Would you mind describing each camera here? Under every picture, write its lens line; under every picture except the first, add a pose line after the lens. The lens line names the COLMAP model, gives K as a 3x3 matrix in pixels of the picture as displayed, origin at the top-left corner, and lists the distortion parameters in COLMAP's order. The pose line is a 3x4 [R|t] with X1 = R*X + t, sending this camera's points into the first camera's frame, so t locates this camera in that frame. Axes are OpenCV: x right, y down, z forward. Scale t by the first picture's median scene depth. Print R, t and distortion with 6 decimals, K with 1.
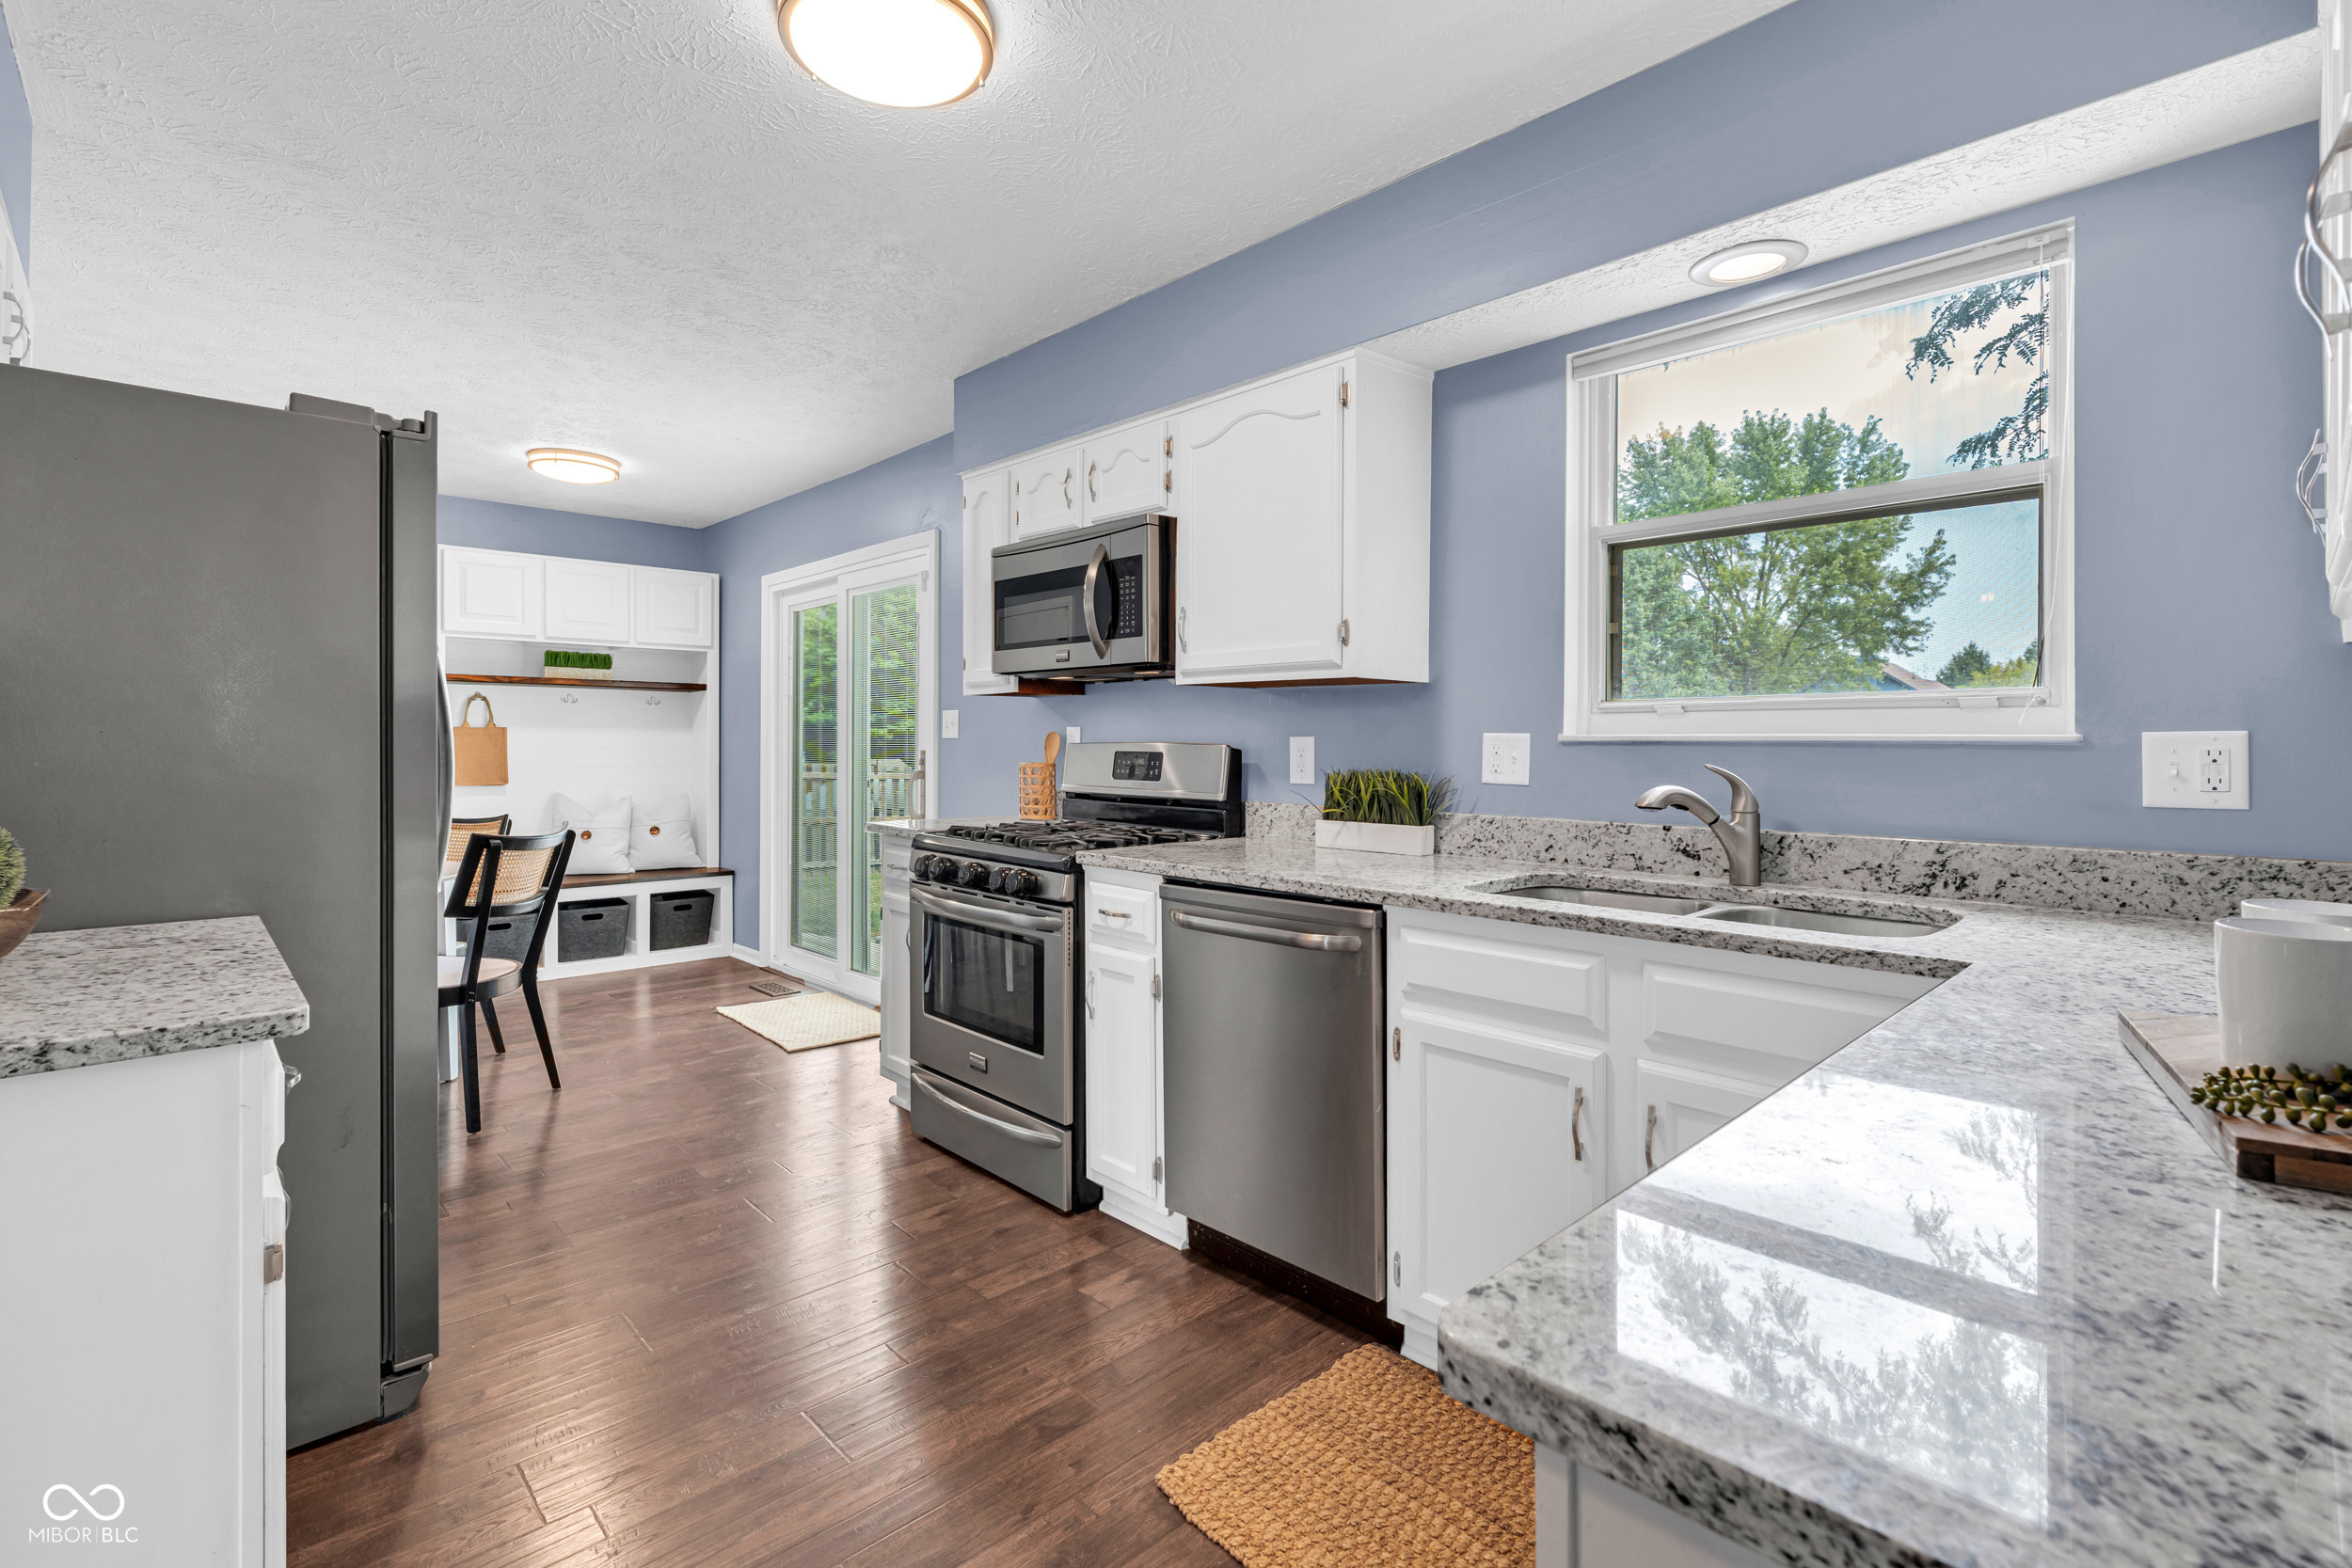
lens RADIAL K [[1062.2, 0, 1172.0], [0, 1062.2, 749.8], [0, 0, 1]] dist [-0.002873, 0.000928]
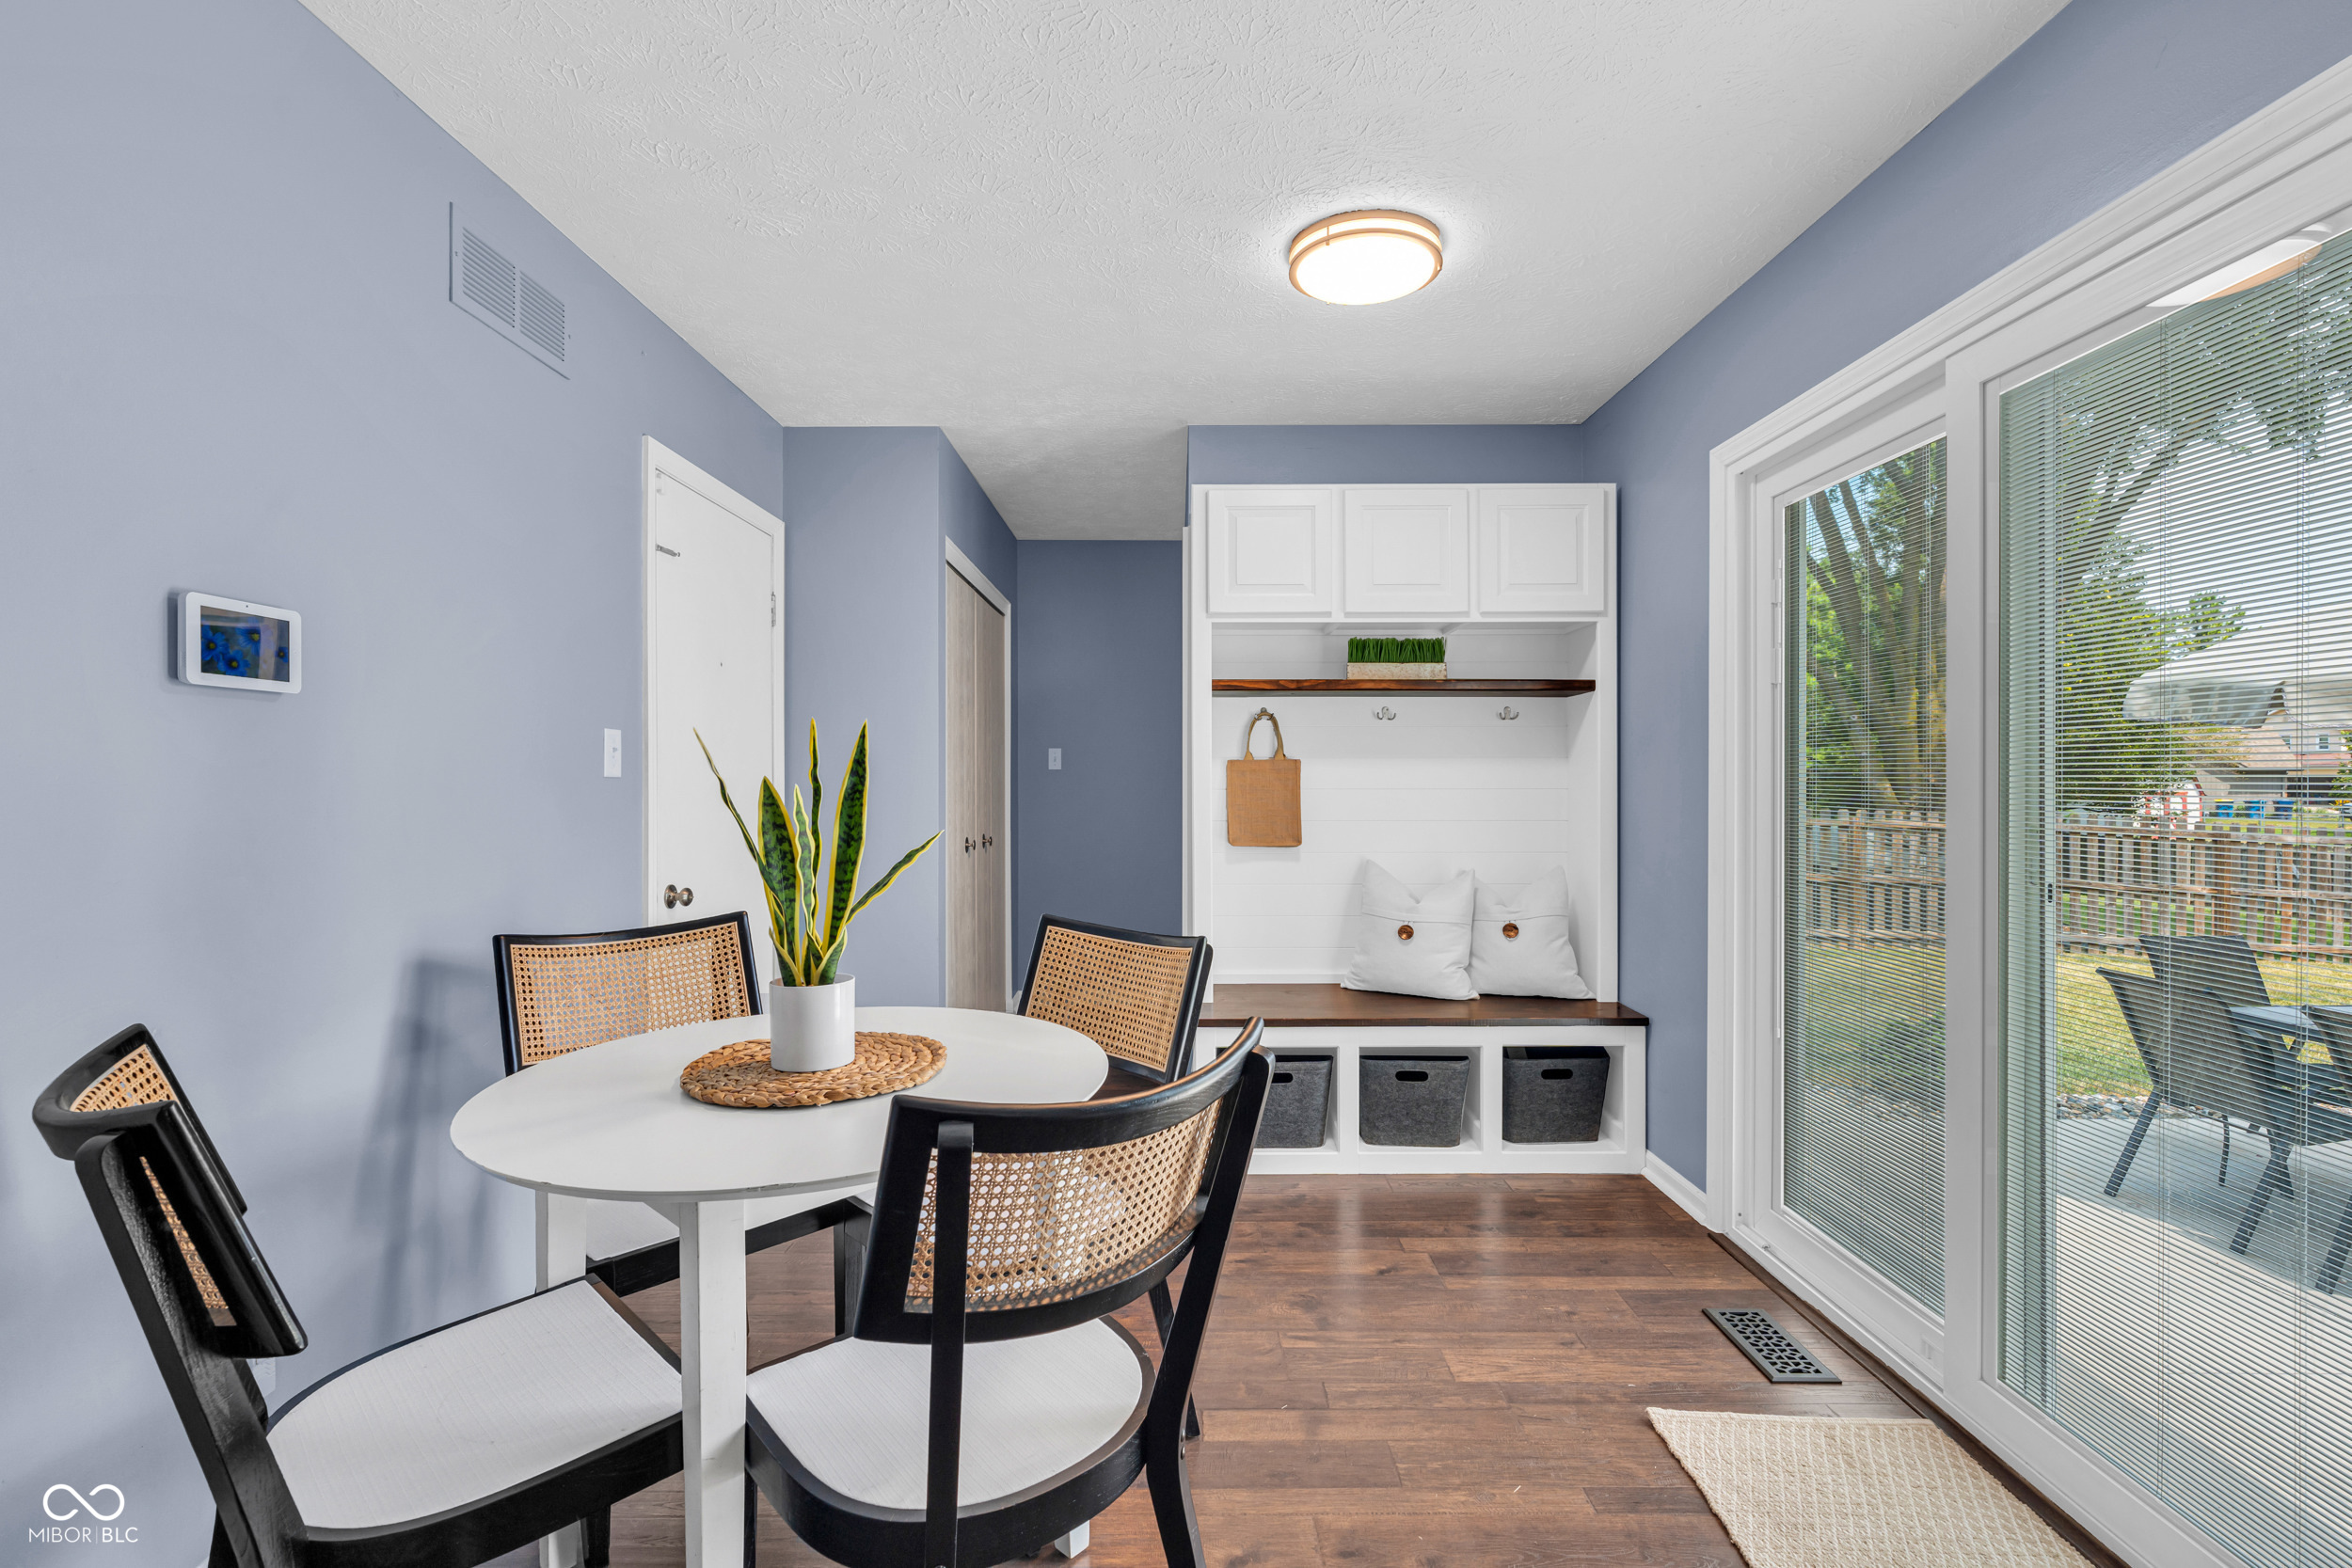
lens RADIAL K [[1061.6, 0, 1176.0], [0, 1061.6, 784.0], [0, 0, 1]] dist [-0.008258, 0.003558]
pose [[0.722542, -0.004903, -0.691309, -0.412173], [-0.001170, 0.999965, -0.008316, -0.000494], [0.691326, 0.006818, 0.722511, 0.858715]]
